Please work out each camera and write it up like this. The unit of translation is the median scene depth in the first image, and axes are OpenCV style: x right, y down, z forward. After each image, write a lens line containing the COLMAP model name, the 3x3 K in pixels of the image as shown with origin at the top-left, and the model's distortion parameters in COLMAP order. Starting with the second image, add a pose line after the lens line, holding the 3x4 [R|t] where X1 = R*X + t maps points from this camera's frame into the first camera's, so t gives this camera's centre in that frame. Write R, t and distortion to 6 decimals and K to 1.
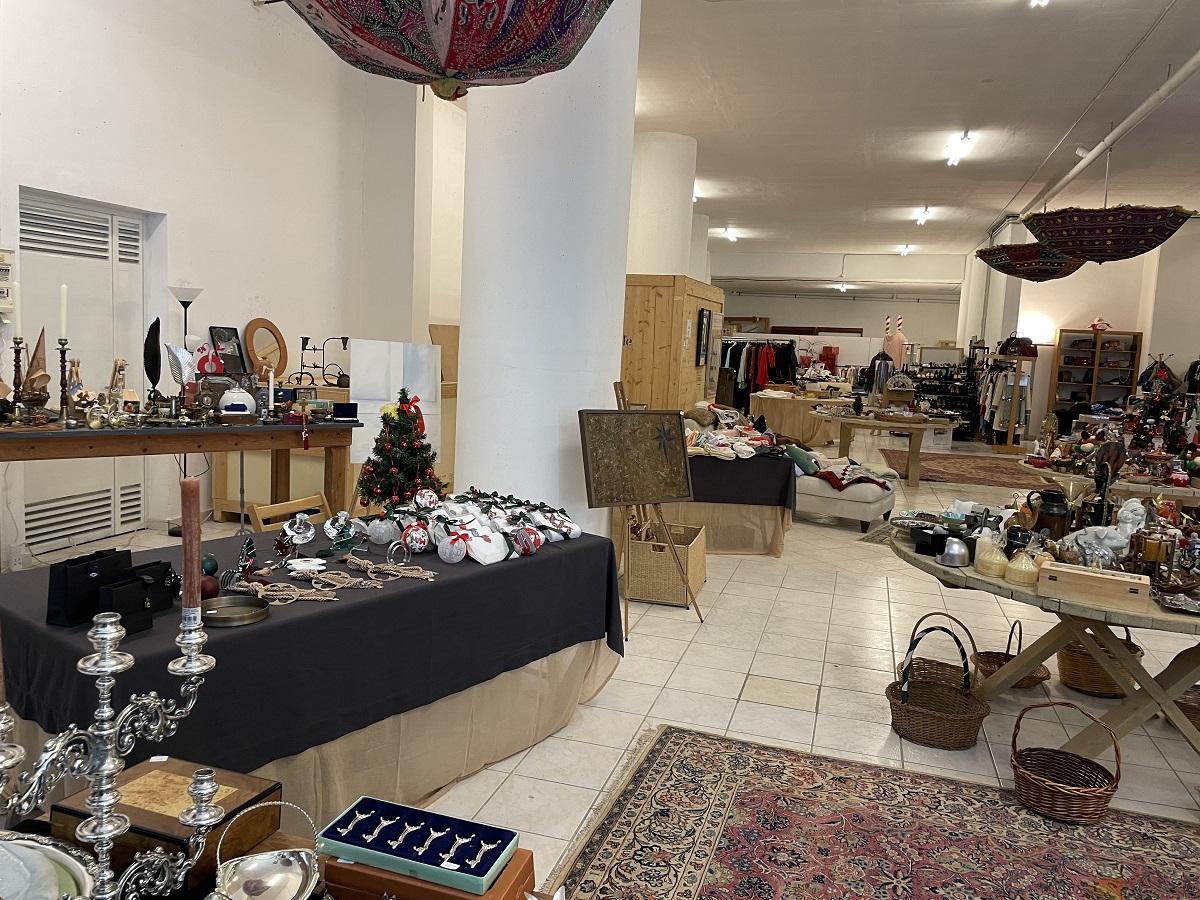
lens RADIAL K [[900.7, 0, 562.2], [0, 900.7, 451.2], [0, 0, 1]] dist [0.075628, -0.100463]
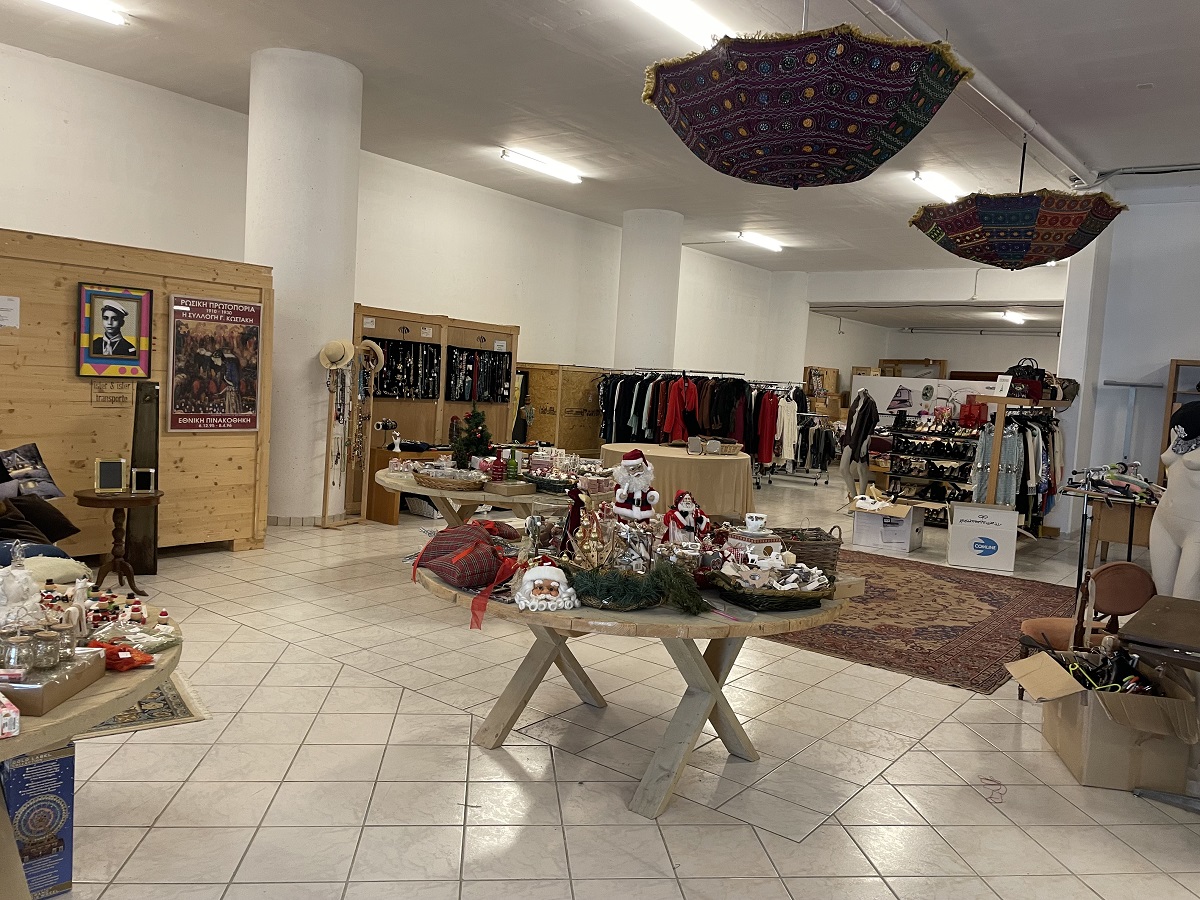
lens RADIAL K [[903.4, 0, 607.2], [0, 903.4, 447.0], [0, 0, 1]] dist [0.079275, -0.099047]
pose [[0.939609, 0.038234, -0.340106, 0.271121], [-0.061312, 0.996469, -0.057365, -0.012740], [0.336712, 0.074753, 0.938636, 0.209902]]
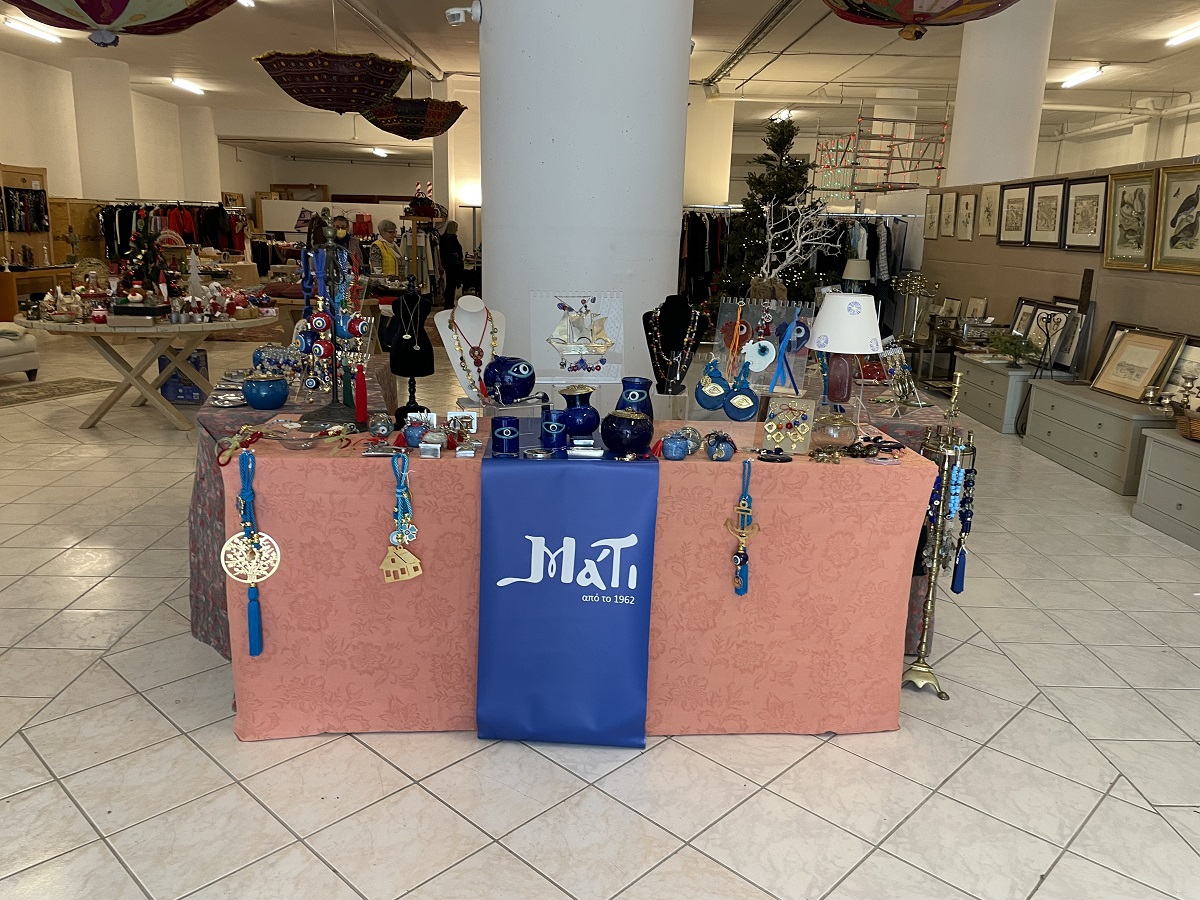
lens RADIAL K [[924.6, 0, 602.8], [0, 924.6, 448.6], [0, 0, 1]] dist [0.086671, -0.111307]
pose [[0.945232, -0.093286, 0.312783, 0.205448], [0.055183, 0.990166, 0.128551, 0.017631], [-0.321699, -0.104250, 0.941085, -0.042125]]
